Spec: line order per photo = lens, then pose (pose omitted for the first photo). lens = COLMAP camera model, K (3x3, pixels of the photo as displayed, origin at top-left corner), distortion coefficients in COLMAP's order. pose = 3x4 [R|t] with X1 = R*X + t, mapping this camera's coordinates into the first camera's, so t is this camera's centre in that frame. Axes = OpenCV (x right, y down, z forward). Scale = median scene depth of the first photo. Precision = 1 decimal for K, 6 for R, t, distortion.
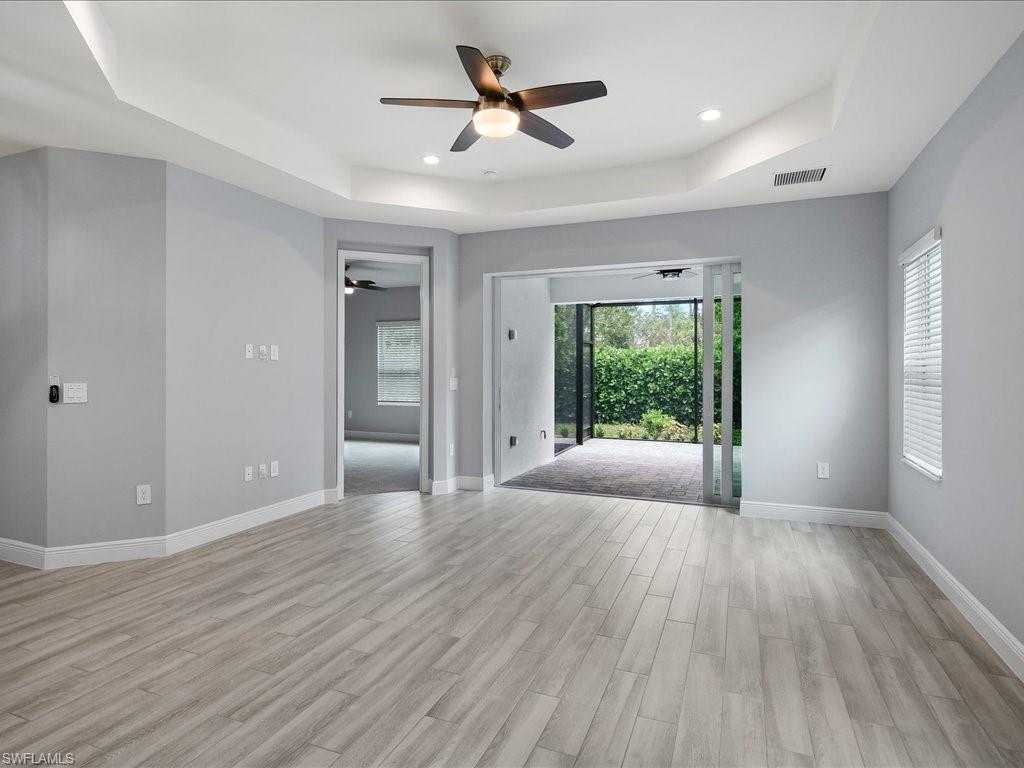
lens RADIAL K [[571.1, 0, 508.4], [0, 571.1, 354.8], [0, 0, 1]] dist [-0.001128, -0.000834]
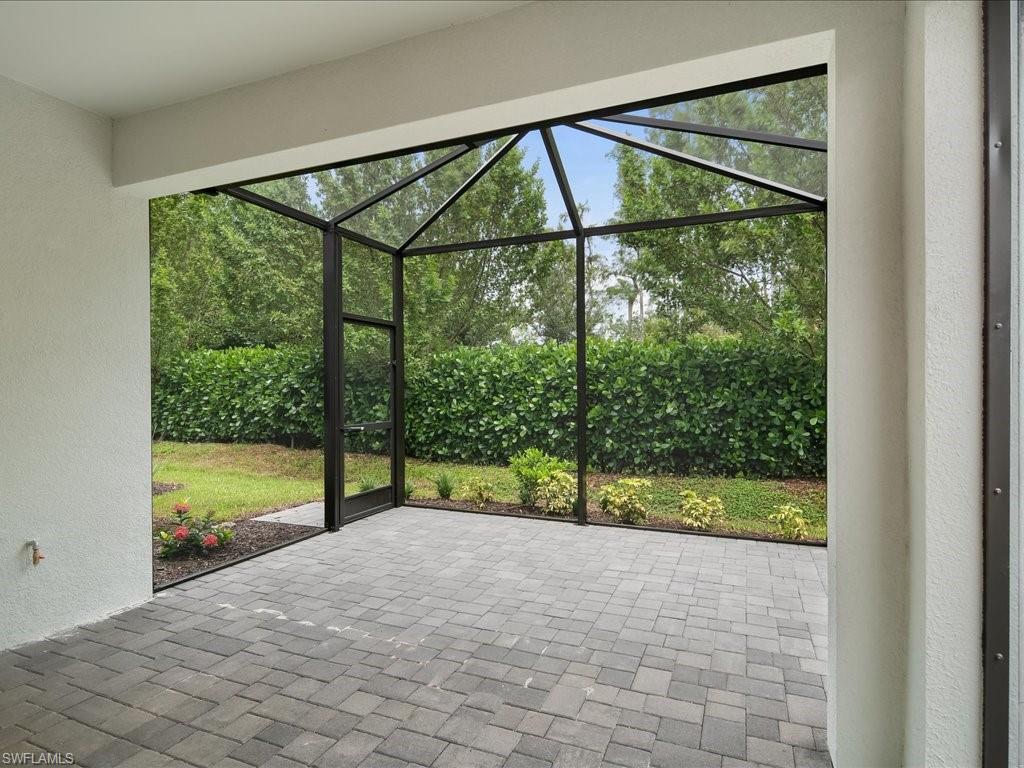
lens RADIAL K [[562.0, 0, 504.4], [0, 562.0, 385.2], [0, 0, 1]] dist [0.000744, -0.000714]
pose [[0.999801, -0.004786, -0.019351, 0.206413], [0.005144, 0.999815, 0.018509, 0.021387], [0.019259, -0.018605, 0.999641, 0.396355]]
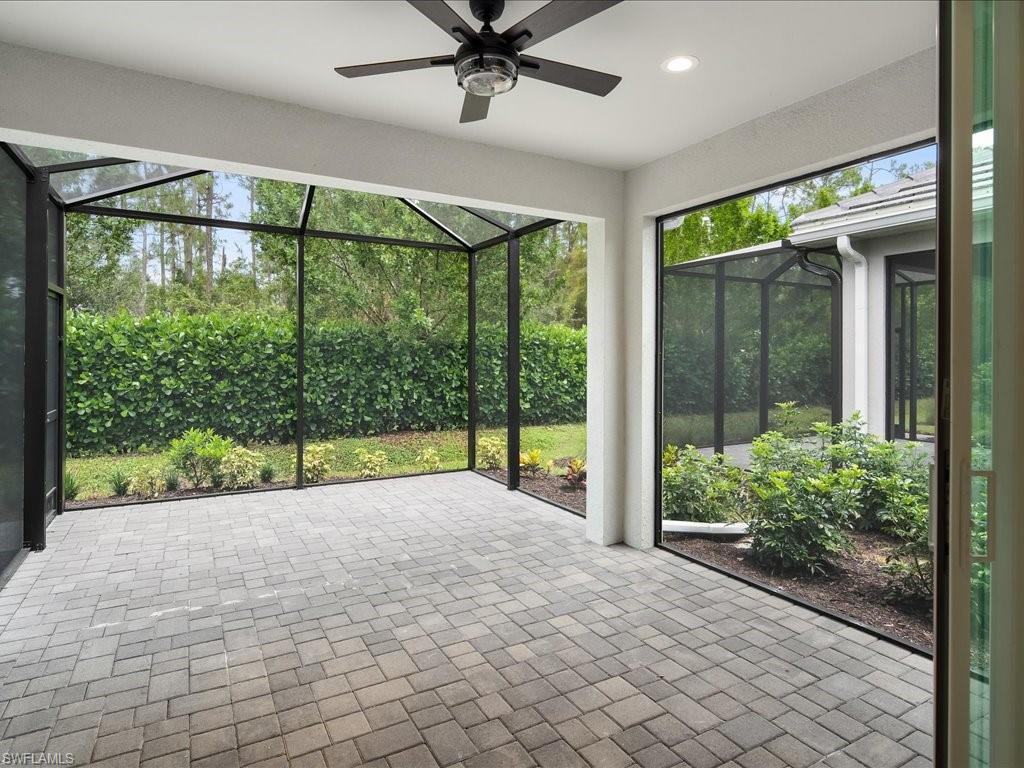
lens RADIAL K [[571.1, 0, 508.4], [0, 571.1, 354.8], [0, 0, 1]] dist [-0.001128, -0.000834]
pose [[0.622522, 0.002067, 0.782599, 0.016878], [-0.022724, 0.999623, 0.015436, 0.010454], [-0.782272, -0.027393, 0.622334, 0.380937]]
